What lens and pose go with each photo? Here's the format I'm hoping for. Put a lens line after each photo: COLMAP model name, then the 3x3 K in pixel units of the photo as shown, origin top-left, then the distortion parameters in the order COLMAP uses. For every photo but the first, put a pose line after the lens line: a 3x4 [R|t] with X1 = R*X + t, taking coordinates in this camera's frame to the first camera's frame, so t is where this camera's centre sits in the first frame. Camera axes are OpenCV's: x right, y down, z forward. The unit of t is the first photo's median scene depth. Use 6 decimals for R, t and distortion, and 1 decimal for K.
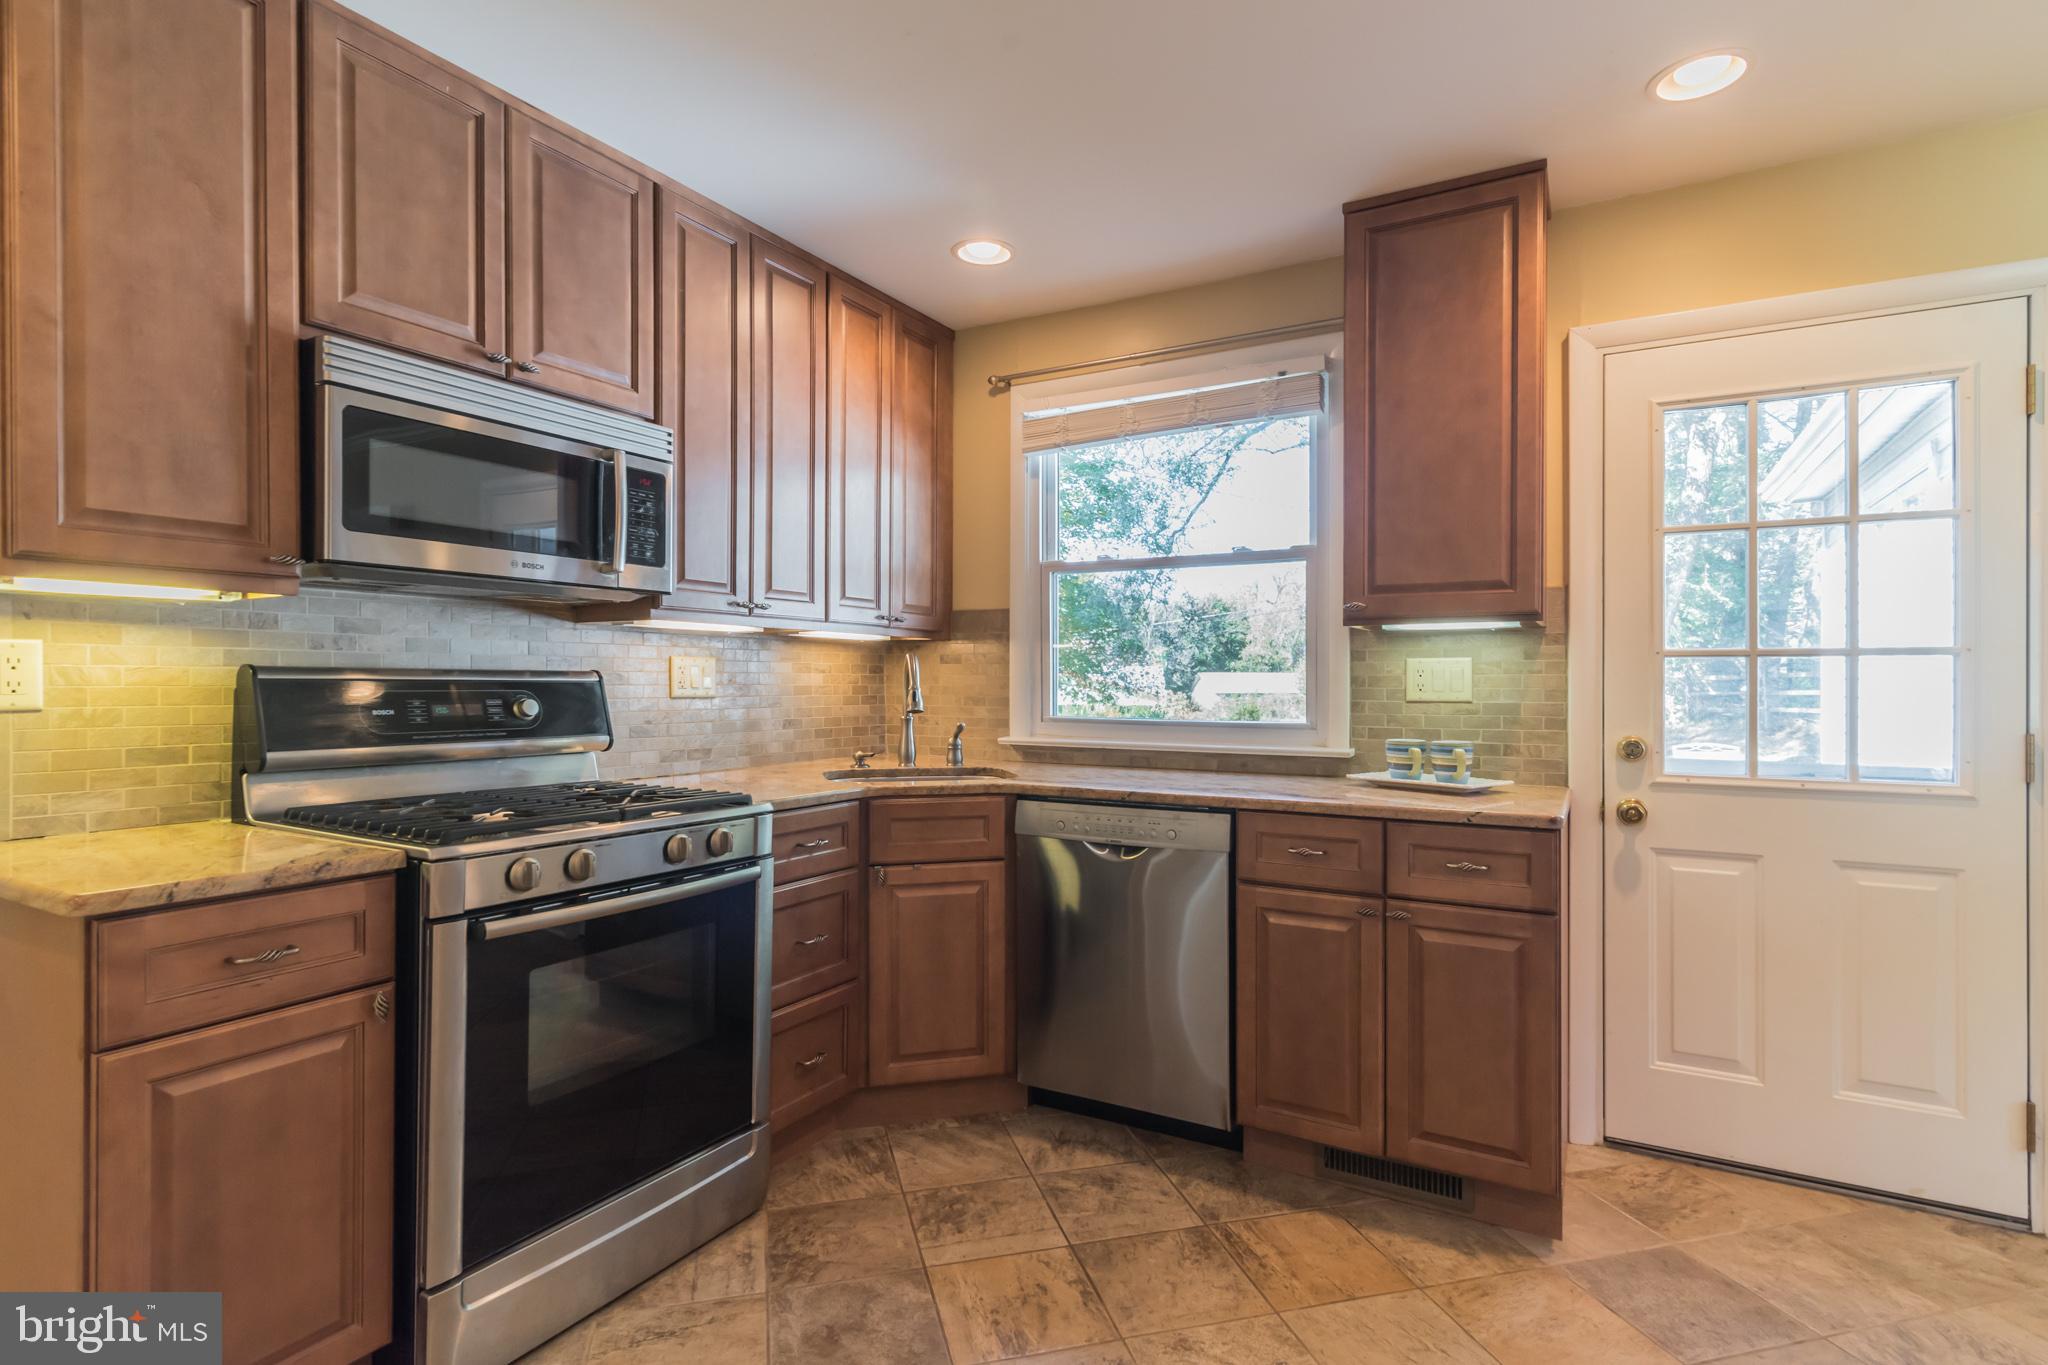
lens RADIAL K [[996.1, 0, 1025.4], [0, 996.1, 679.3], [0, 0, 1]] dist [0.004121, -0.001120]
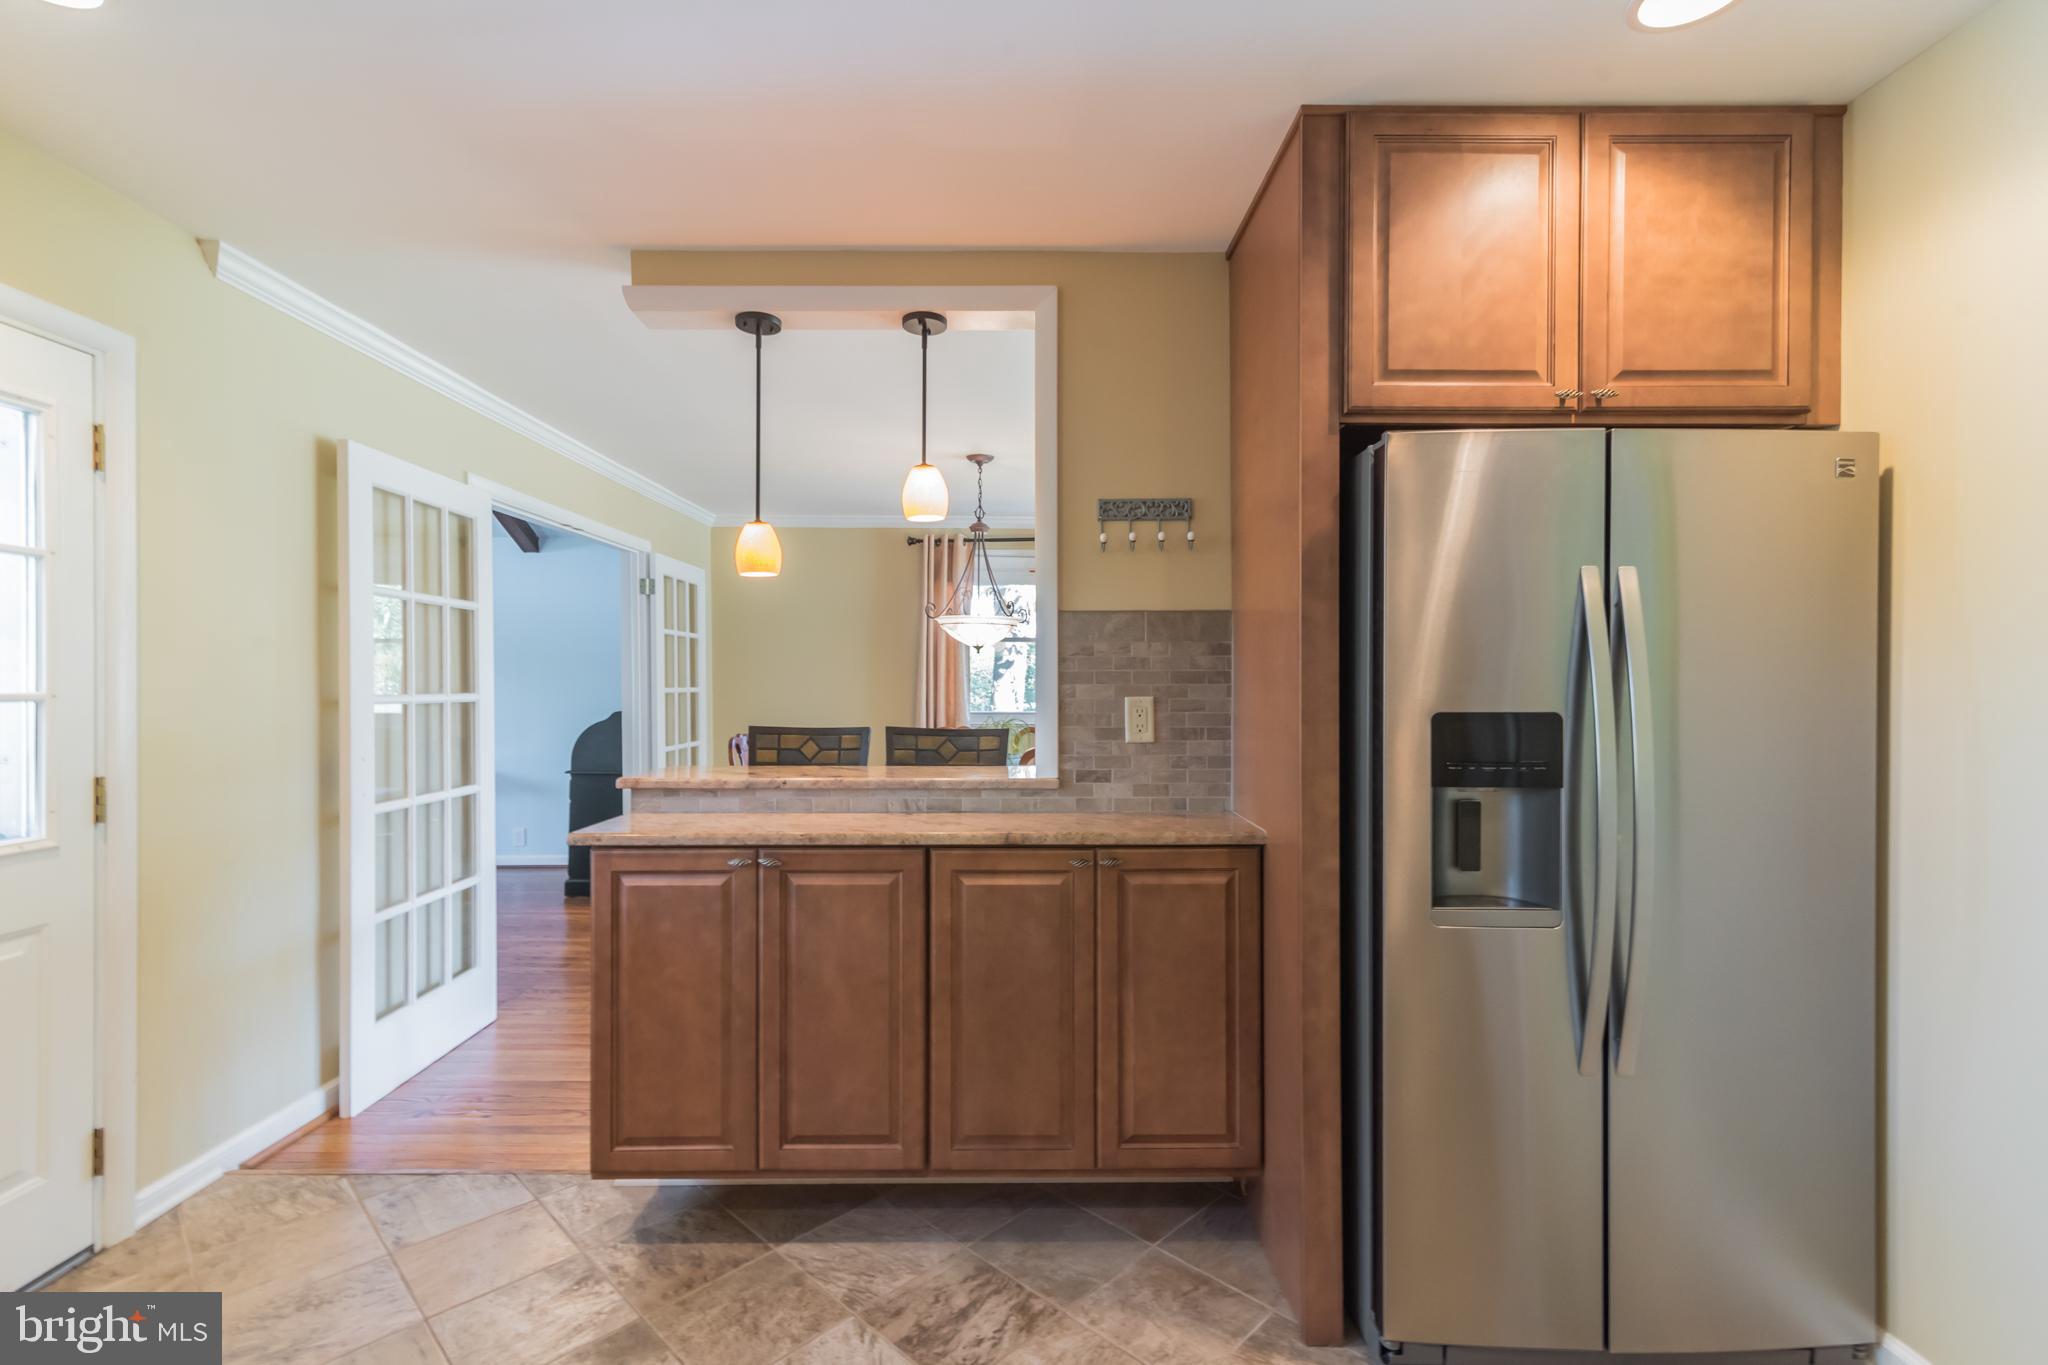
lens RADIAL K [[923.4, 0, 1032.0], [0, 923.4, 686.5], [0, 0, 1]] dist [0.004219, 0.001760]
pose [[-0.522530, -0.005406, 0.852604, -0.311851], [-0.002487, 0.999985, 0.004816, -0.043869], [-0.852617, 0.000396, -0.522536, 0.629111]]
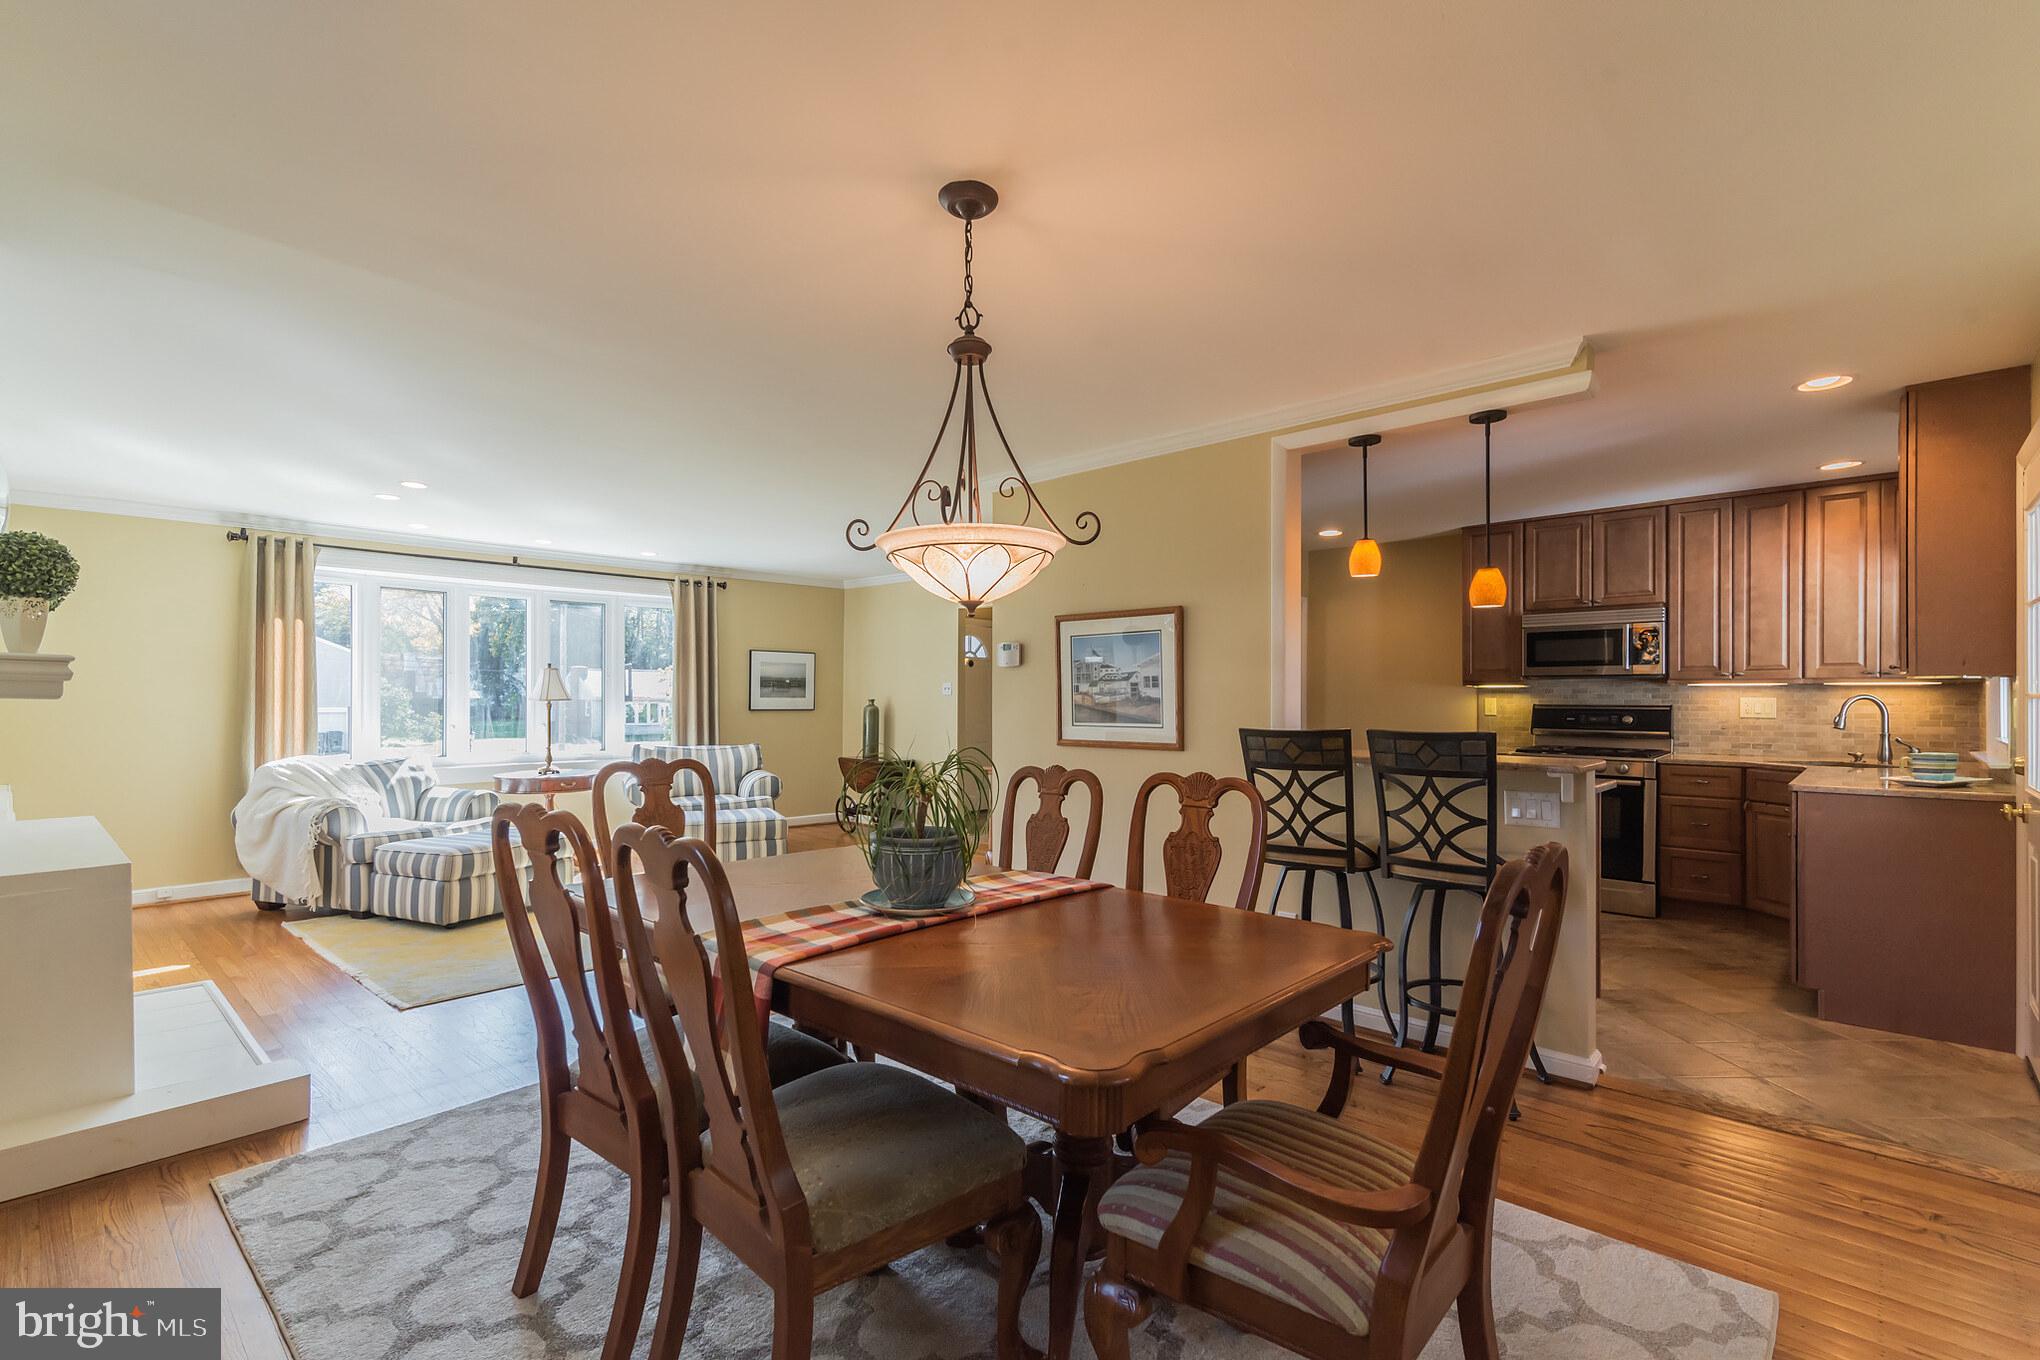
lens RADIAL K [[925.3, 0, 1013.9], [0, 925.3, 692.4], [0, 0, 1]] dist [-0.001055, -0.001203]
pose [[-0.224658, -0.011408, -0.974371, 2.319191], [-0.001470, 0.999934, -0.011369, -0.012869], [0.974436, -0.001122, -0.224660, -0.049346]]
